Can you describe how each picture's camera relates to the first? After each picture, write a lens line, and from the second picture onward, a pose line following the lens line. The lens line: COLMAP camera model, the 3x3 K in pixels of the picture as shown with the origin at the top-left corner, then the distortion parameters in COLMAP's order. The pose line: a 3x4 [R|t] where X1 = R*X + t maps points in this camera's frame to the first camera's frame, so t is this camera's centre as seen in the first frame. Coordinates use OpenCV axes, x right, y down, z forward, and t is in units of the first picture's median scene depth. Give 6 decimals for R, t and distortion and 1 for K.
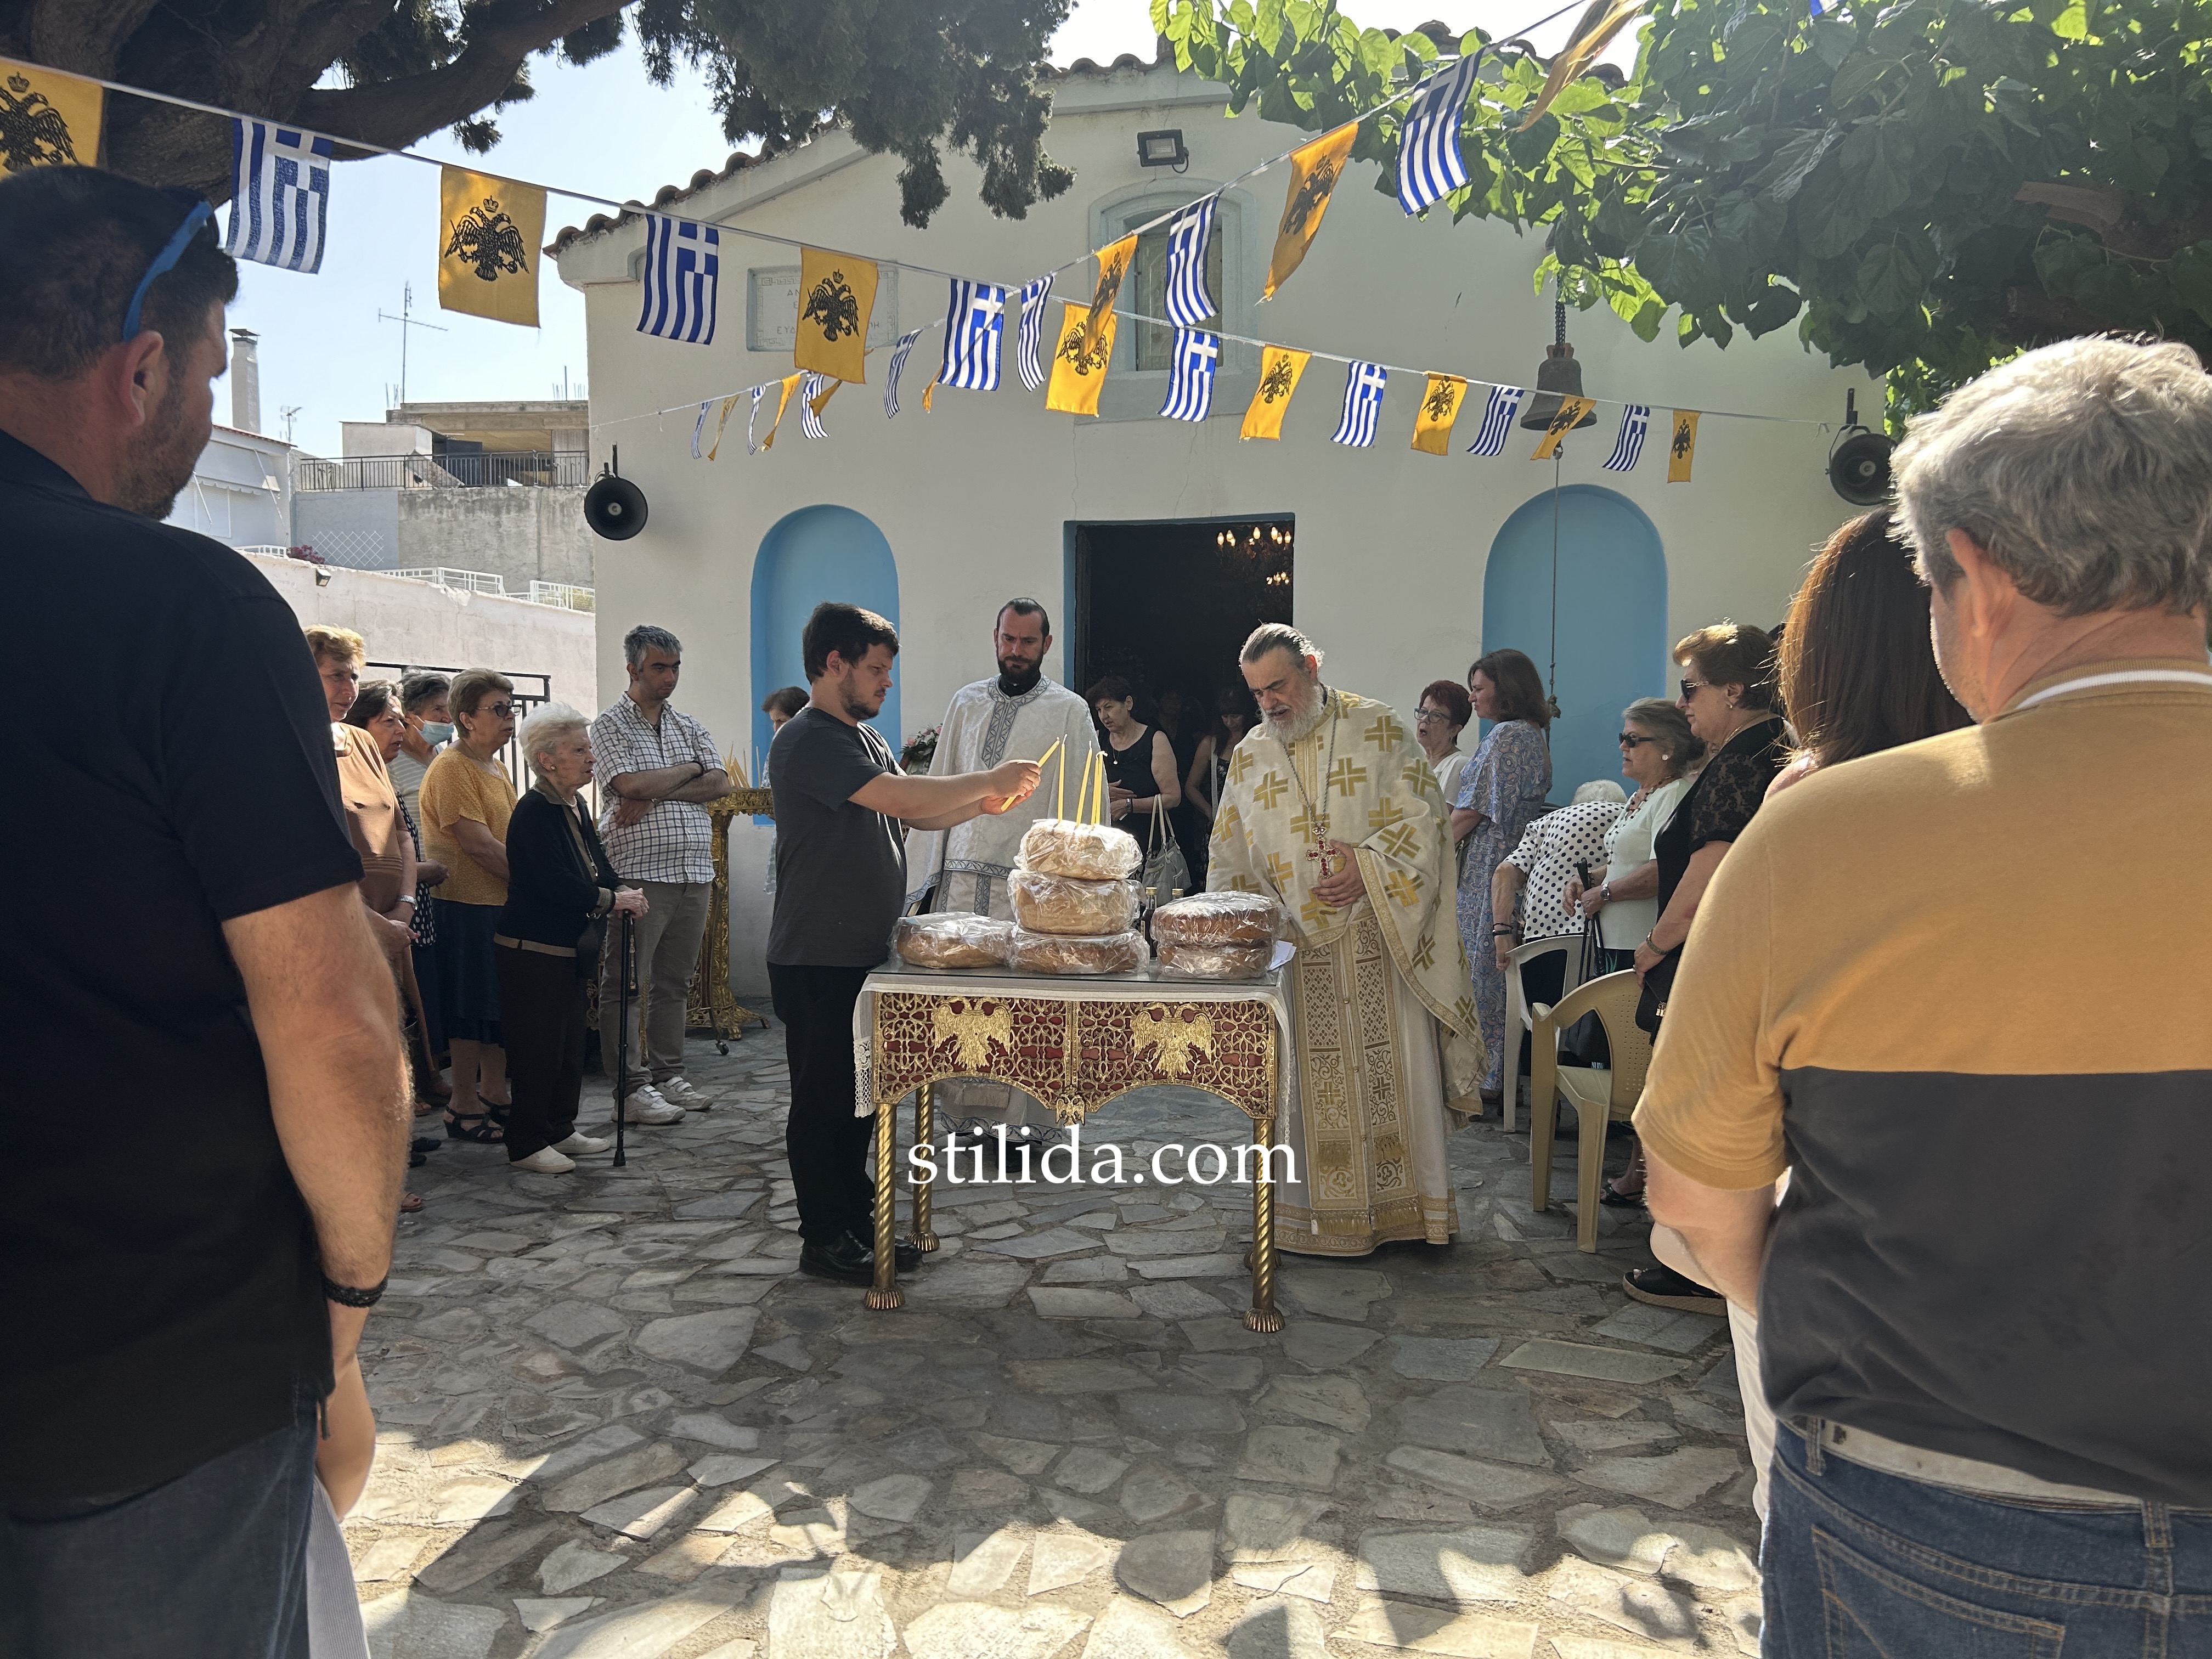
lens RADIAL K [[1679.9, 0, 1100.7], [0, 1679.9, 835.5], [0, 0, 1]] dist [0.056585, -0.057930]
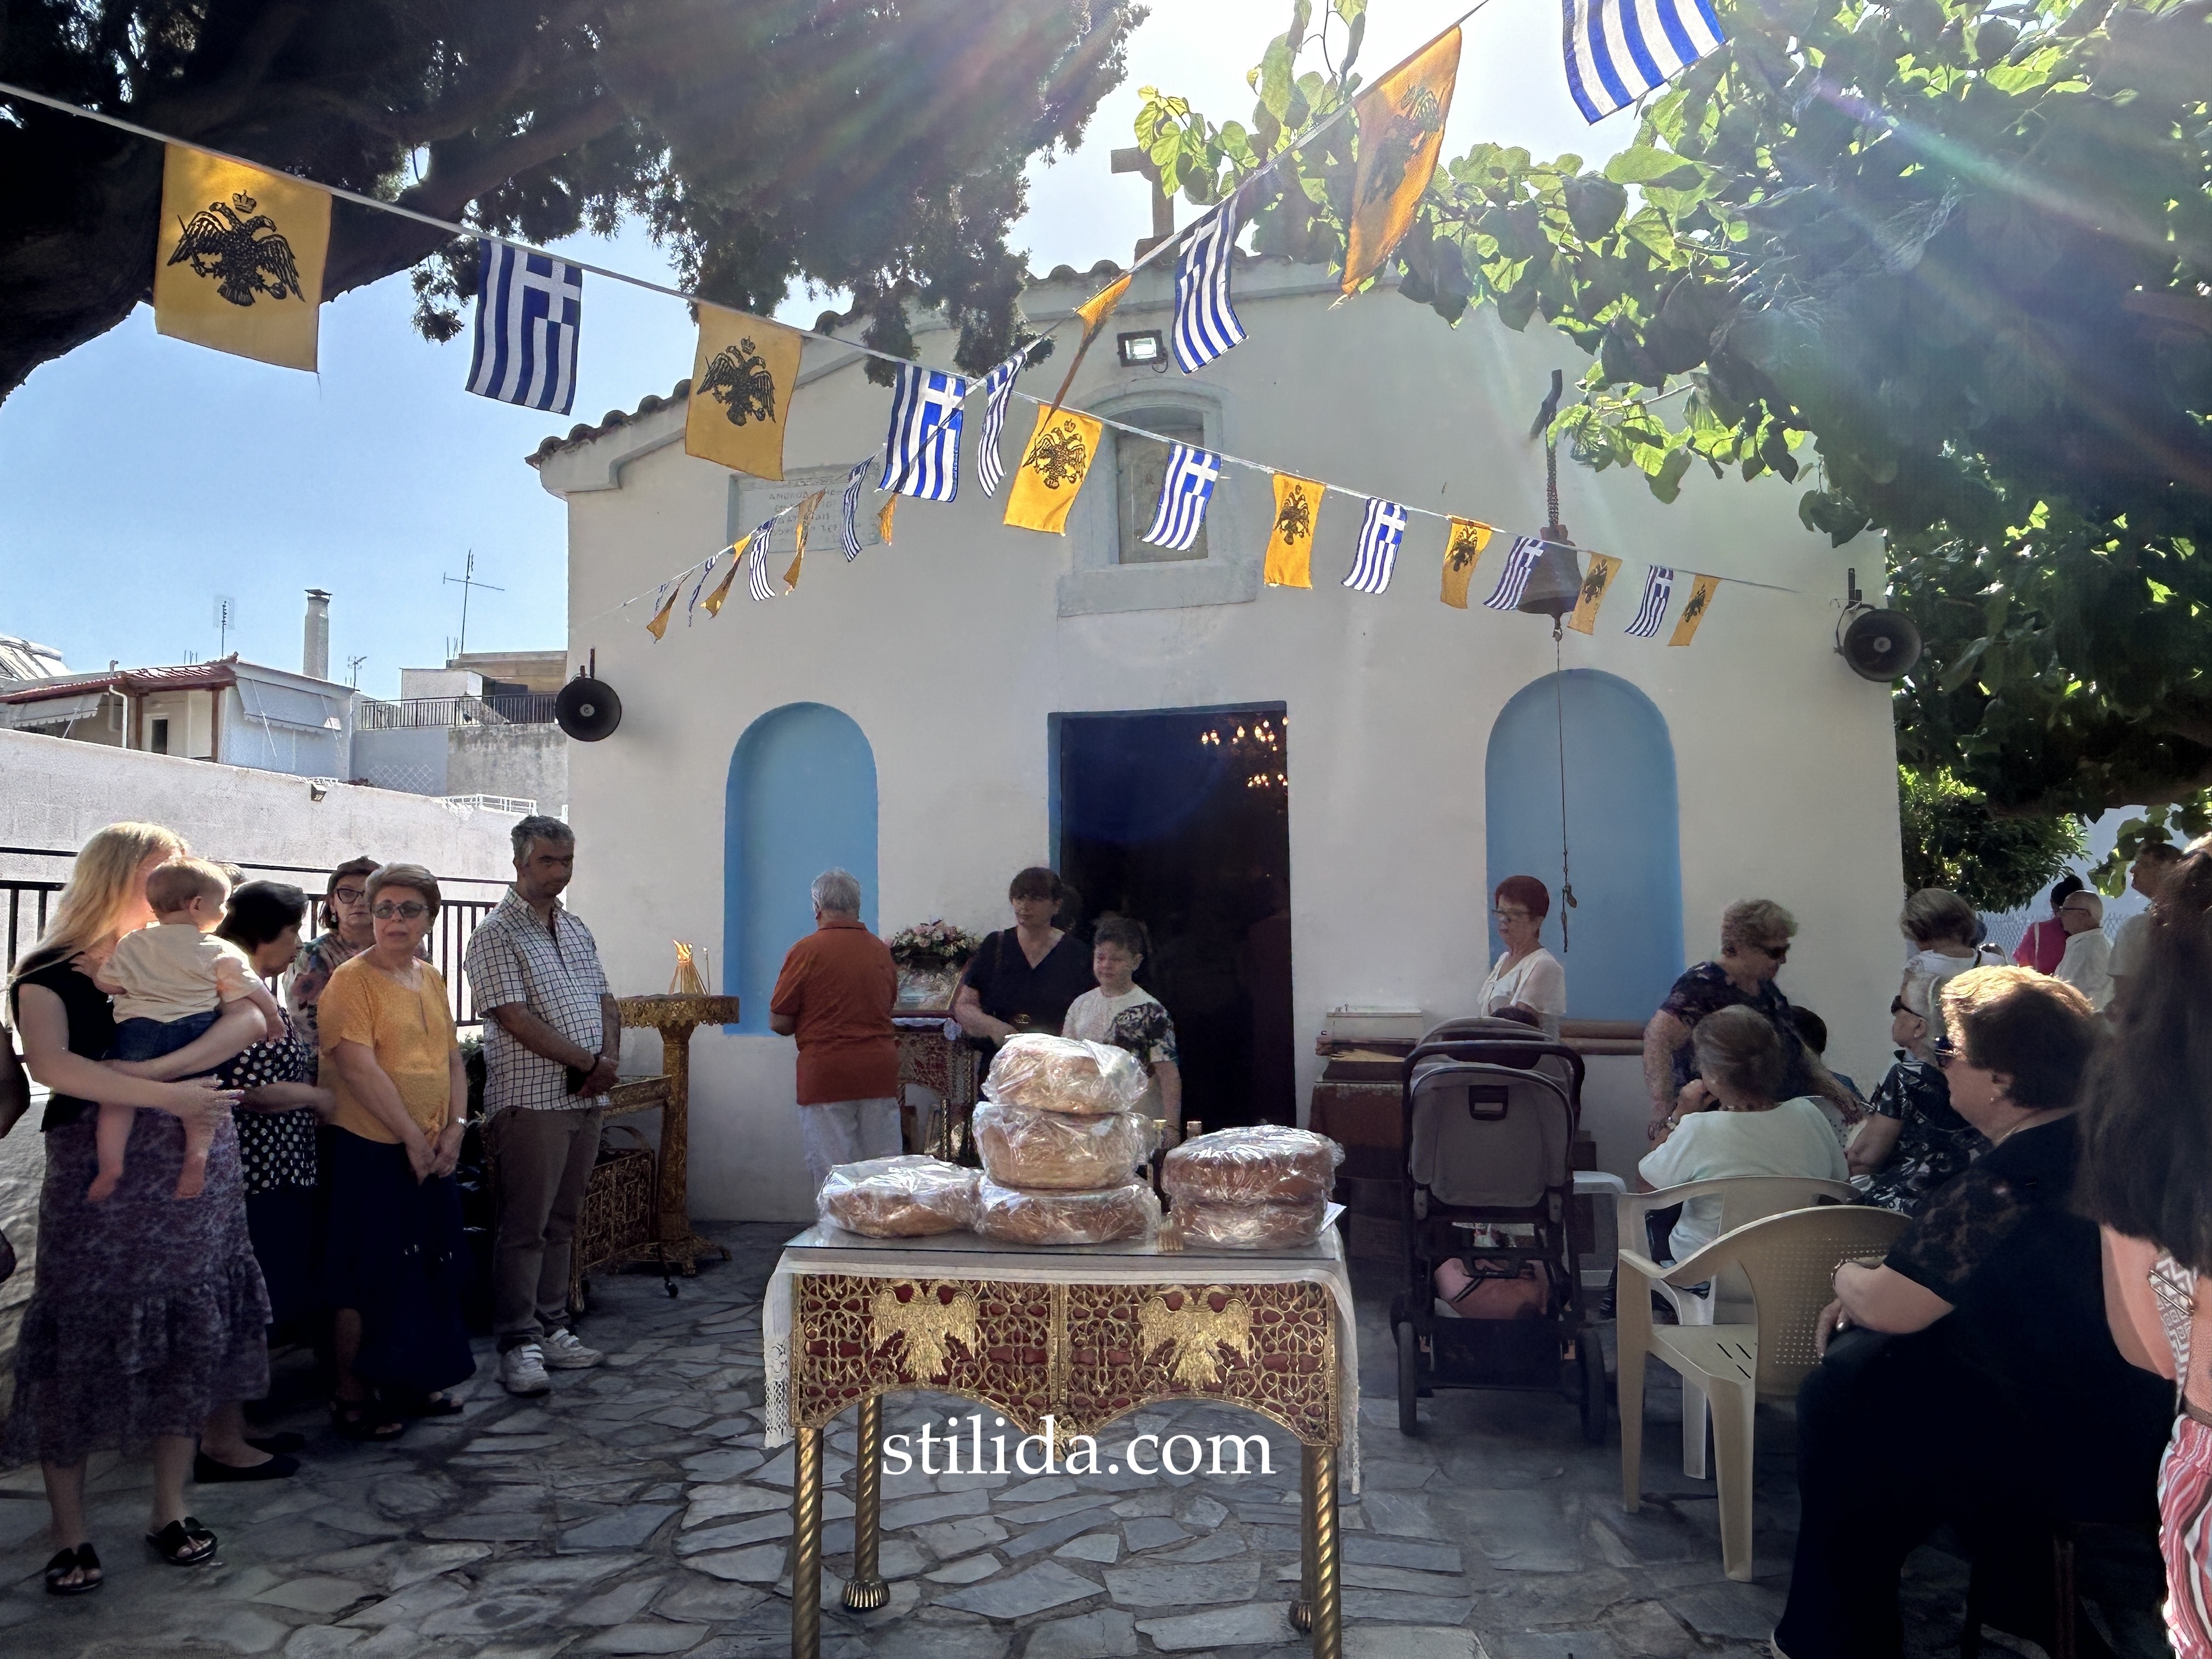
lens RADIAL K [[1502.2, 0, 1102.9], [0, 1502.2, 827.9], [0, 0, 1]] dist [0.018157, -0.021021]
pose [[0.999828, -0.014092, 0.012057, -0.002215], [0.015573, 0.990976, -0.133132, -0.010297], [-0.010072, 0.133297, 0.991025, 0.275340]]
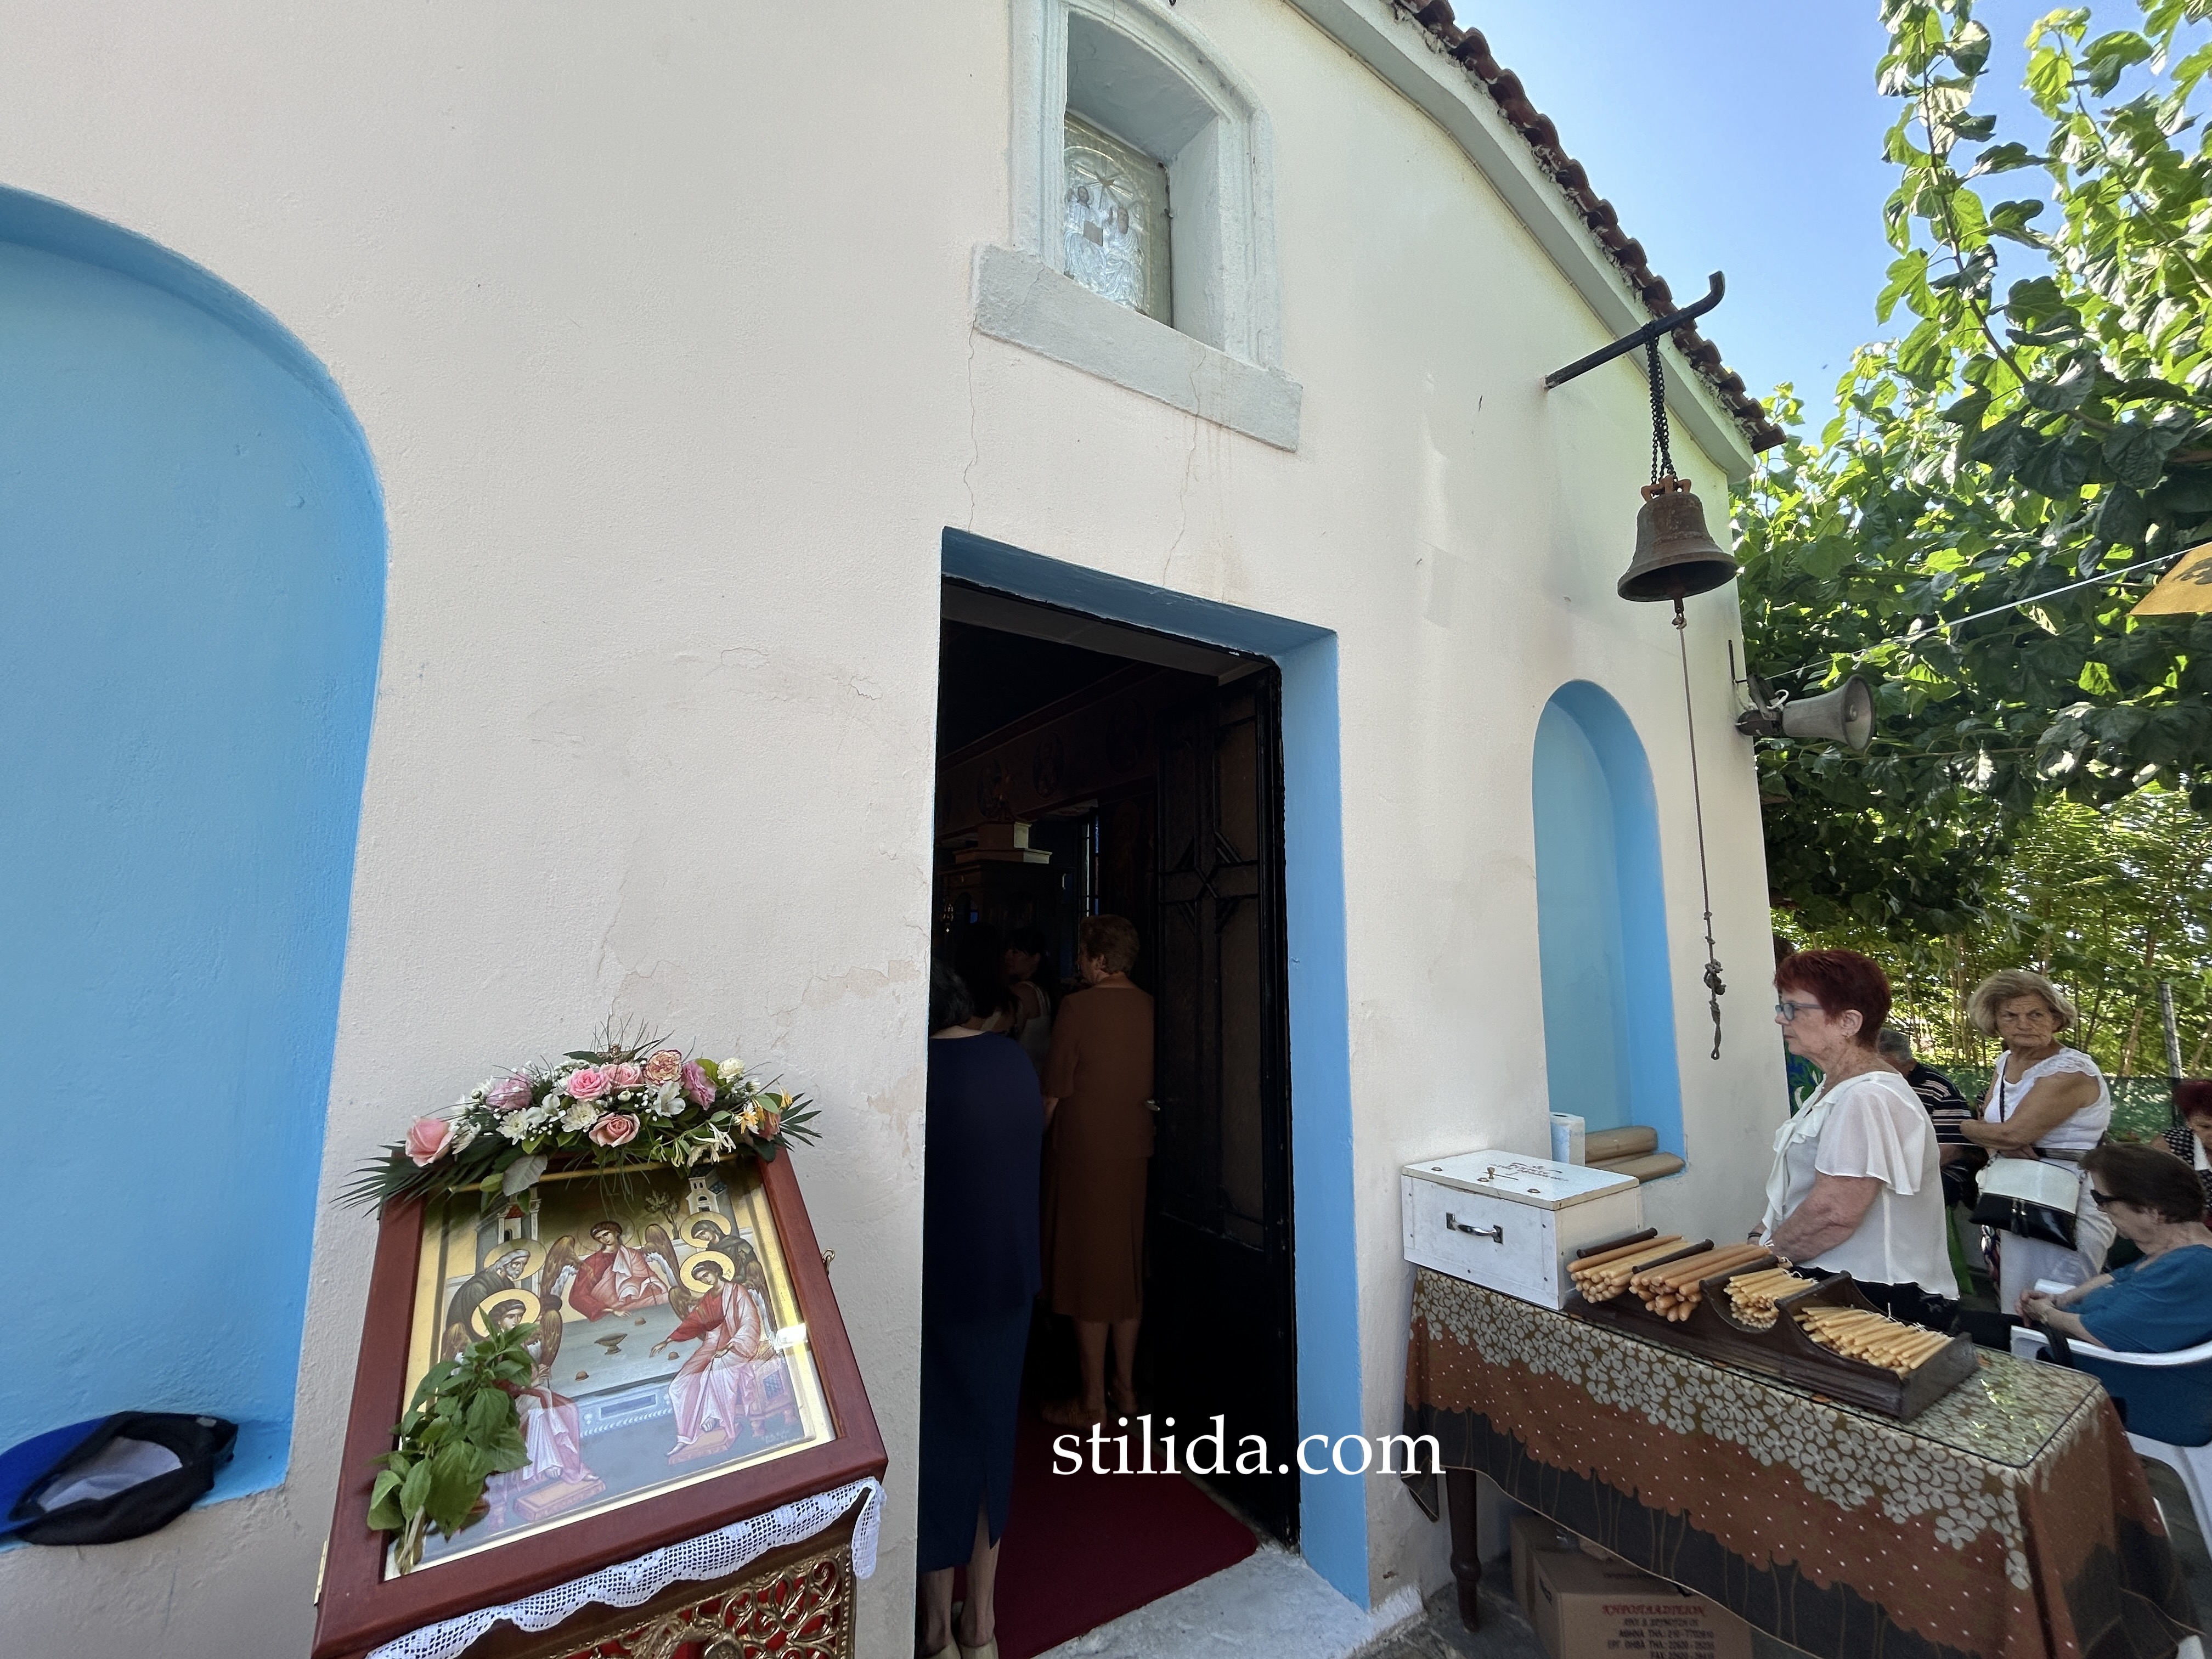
lens RADIAL K [[903.1, 0, 1099.0], [0, 903.1, 835.8], [0, 0, 1]] dist [0.002797, -0.000464]
pose [[0.704153, 0.094571, 0.703722, -0.267044], [0.037058, 0.984845, -0.169430, -0.137984], [-0.709080, 0.145383, 0.689977, 1.547394]]
